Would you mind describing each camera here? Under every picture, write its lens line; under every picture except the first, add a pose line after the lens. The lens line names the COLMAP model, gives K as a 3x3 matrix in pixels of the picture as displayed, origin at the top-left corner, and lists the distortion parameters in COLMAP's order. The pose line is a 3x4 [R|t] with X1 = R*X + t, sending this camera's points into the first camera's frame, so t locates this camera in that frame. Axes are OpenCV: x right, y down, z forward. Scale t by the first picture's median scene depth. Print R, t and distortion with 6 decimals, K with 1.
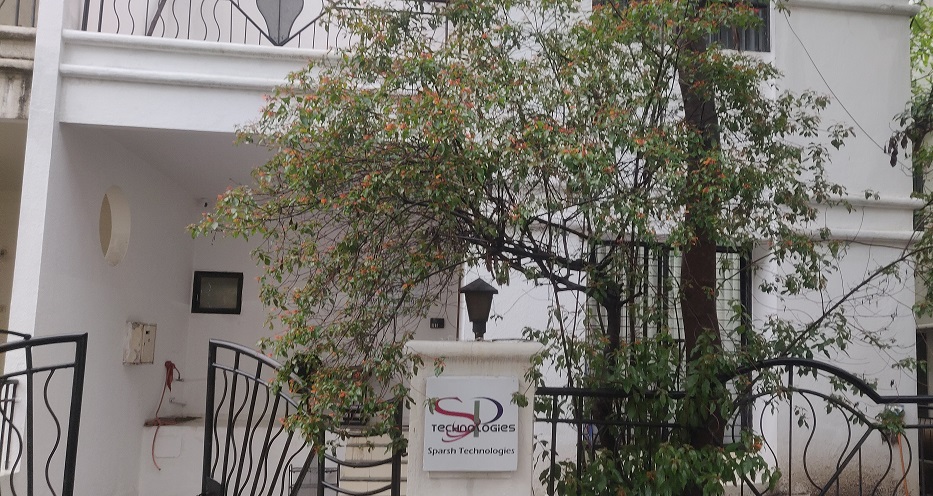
lens RADIAL K [[1136.6, 0, 468.5], [0, 1136.6, 244.3], [0, 0, 1]] dist [-0.006917, 0.000000]
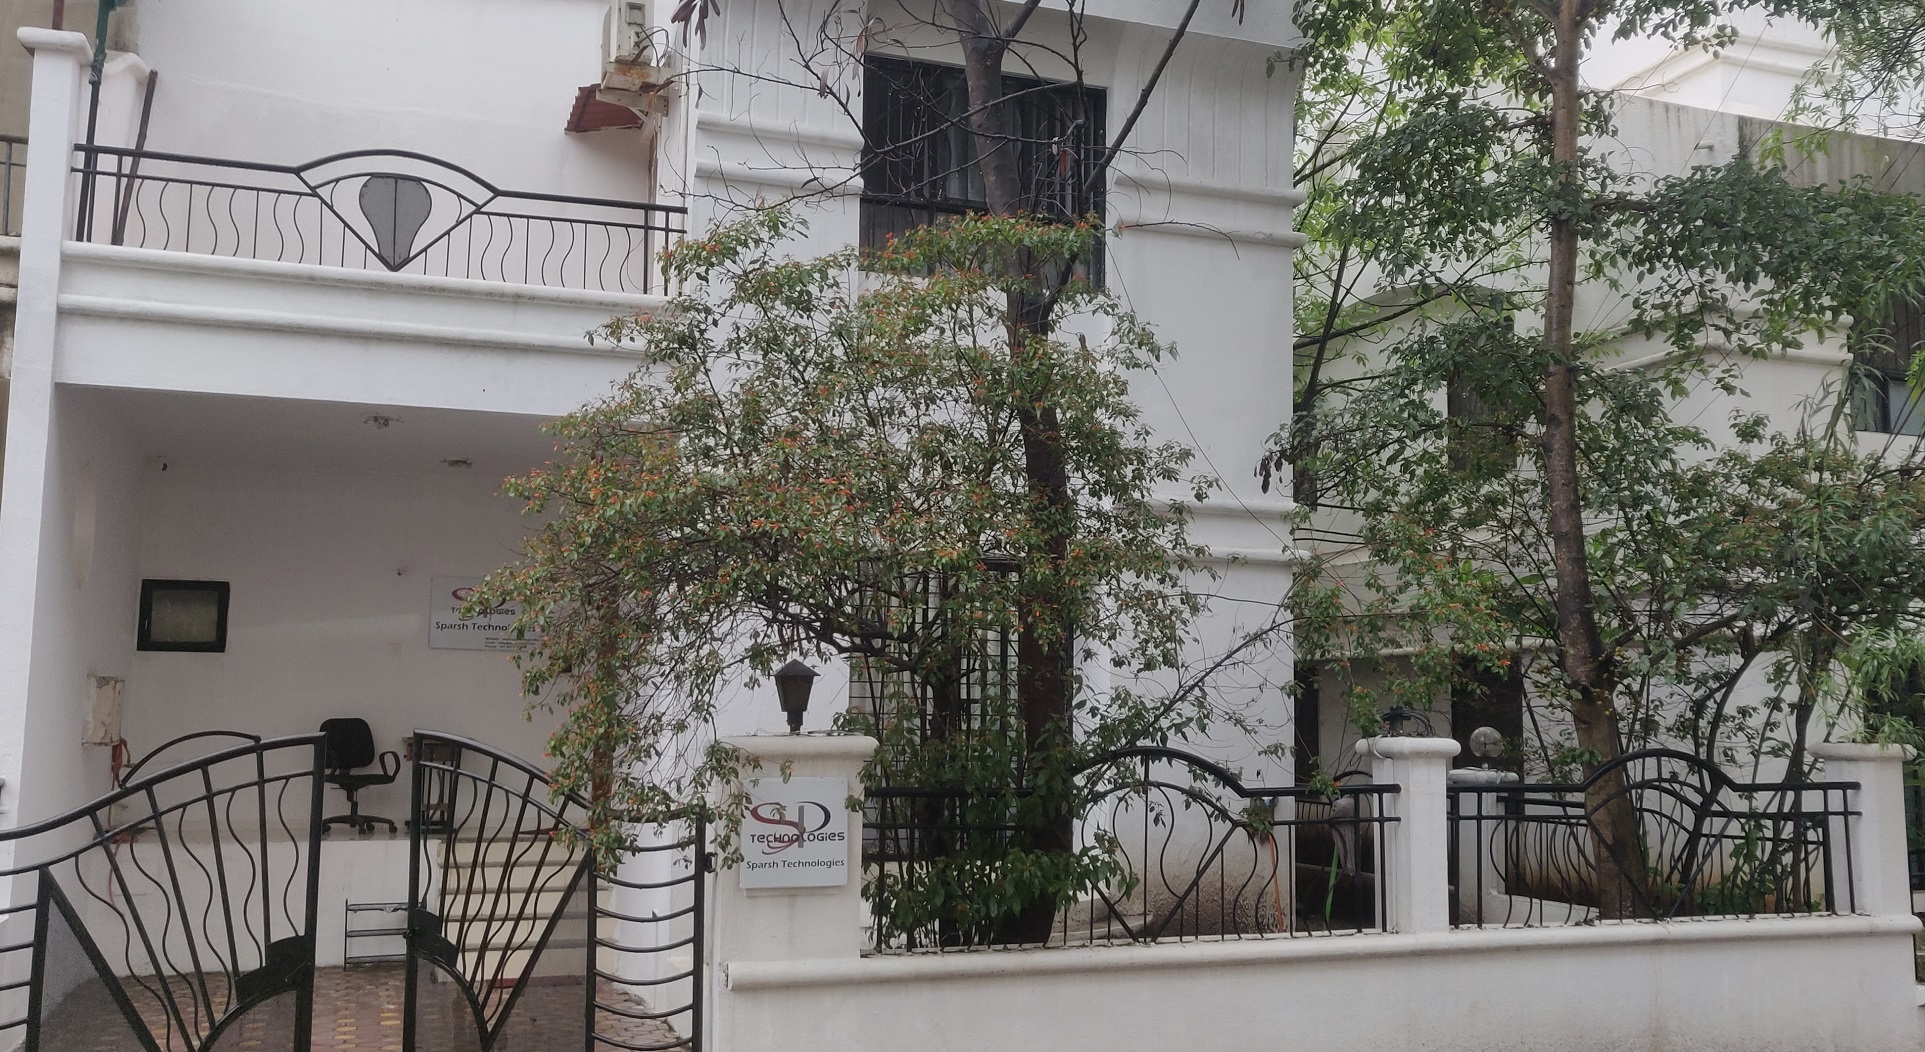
lens RADIAL K [[2054.9, 0, 963.1], [0, 2054.9, 529.6], [0, 0, 1]] dist [-0.015633, 0.000000]
pose [[0.978641, 0.005576, 0.205503, -0.161268], [-0.008887, 0.999845, 0.015192, -0.080840], [-0.205386, -0.016694, 0.978539, -0.458064]]
